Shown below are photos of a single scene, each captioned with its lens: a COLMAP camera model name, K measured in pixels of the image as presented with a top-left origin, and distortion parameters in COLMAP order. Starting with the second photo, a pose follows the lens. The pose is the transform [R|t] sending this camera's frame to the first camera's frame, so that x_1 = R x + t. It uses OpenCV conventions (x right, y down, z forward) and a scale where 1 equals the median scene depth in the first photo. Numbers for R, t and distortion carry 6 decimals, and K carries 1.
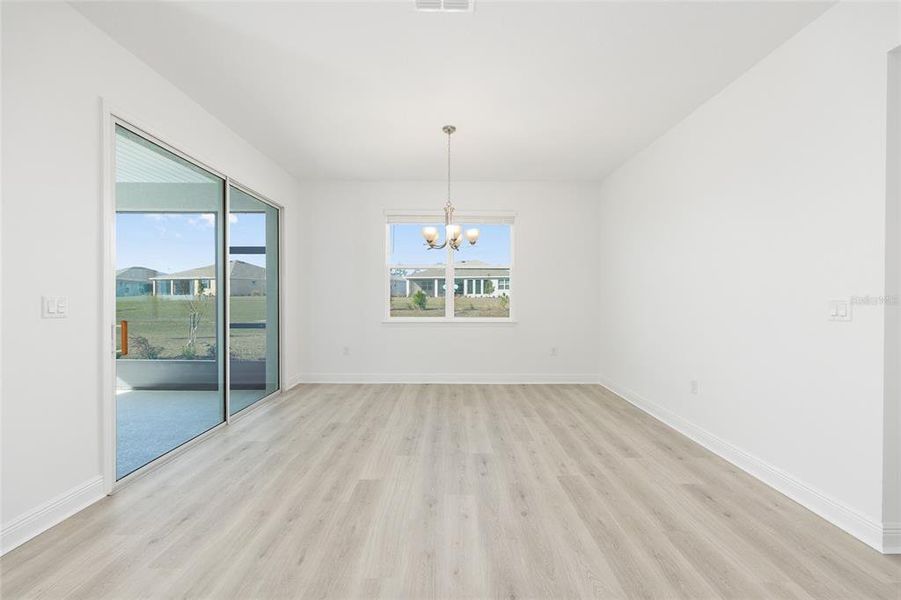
lens RADIAL K [[360.6, 0, 451.1], [0, 360.6, 302.2], [0, 0, 1]] dist [-0.000441, 0.000742]
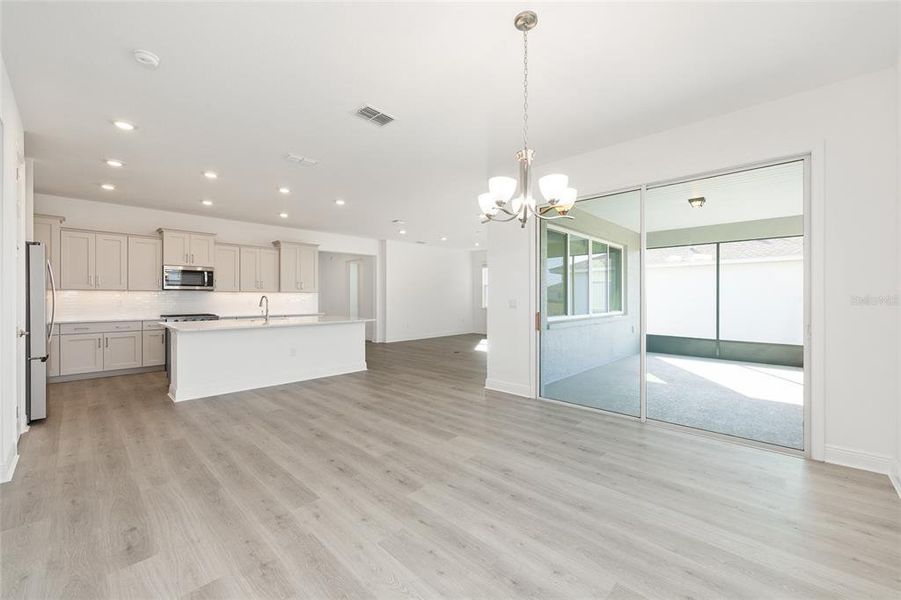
lens RADIAL K [[360.6, 0, 452.4], [0, 360.6, 296.1], [0, 0, 1]] dist [-0.000441, 0.000742]
pose [[-0.692327, -0.005973, -0.721559, 0.572971], [-0.011756, 0.999926, 0.003003, -0.025398], [0.721488, 0.010561, -0.692346, 1.485077]]
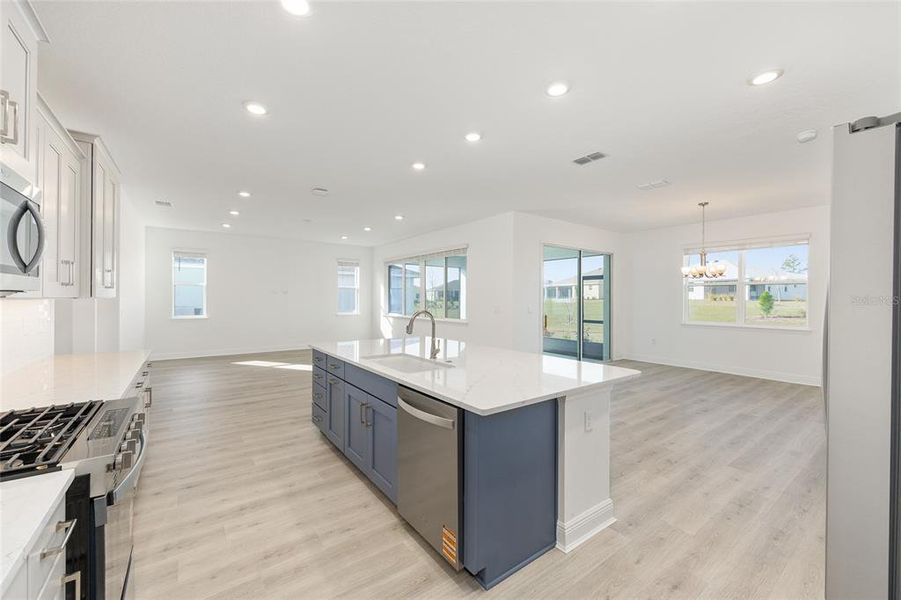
lens RADIAL K [[360.6, 0, 454.0], [0, 360.6, 301.6], [0, 0, 1]] dist [-0.000441, 0.000742]
pose [[0.593648, 0.005062, -0.804709, 0.693634], [-0.011874, 0.999926, -0.002469, -0.029591], [0.804637, 0.011021, 0.593664, -0.923871]]
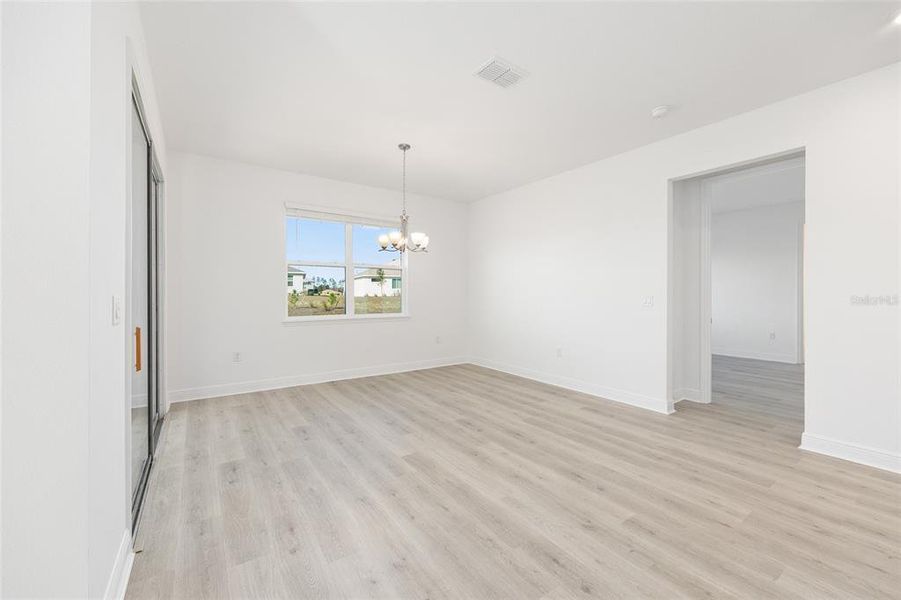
lens RADIAL K [[360.6, 0, 447.6], [0, 360.6, 303.5], [0, 0, 1]] dist [-0.000441, 0.000742]
pose [[0.825777, -0.017092, 0.563737, -0.593535], [0.010838, 0.999837, 0.014439, -0.003107], [-0.563892, -0.005813, 0.825828, -0.011715]]
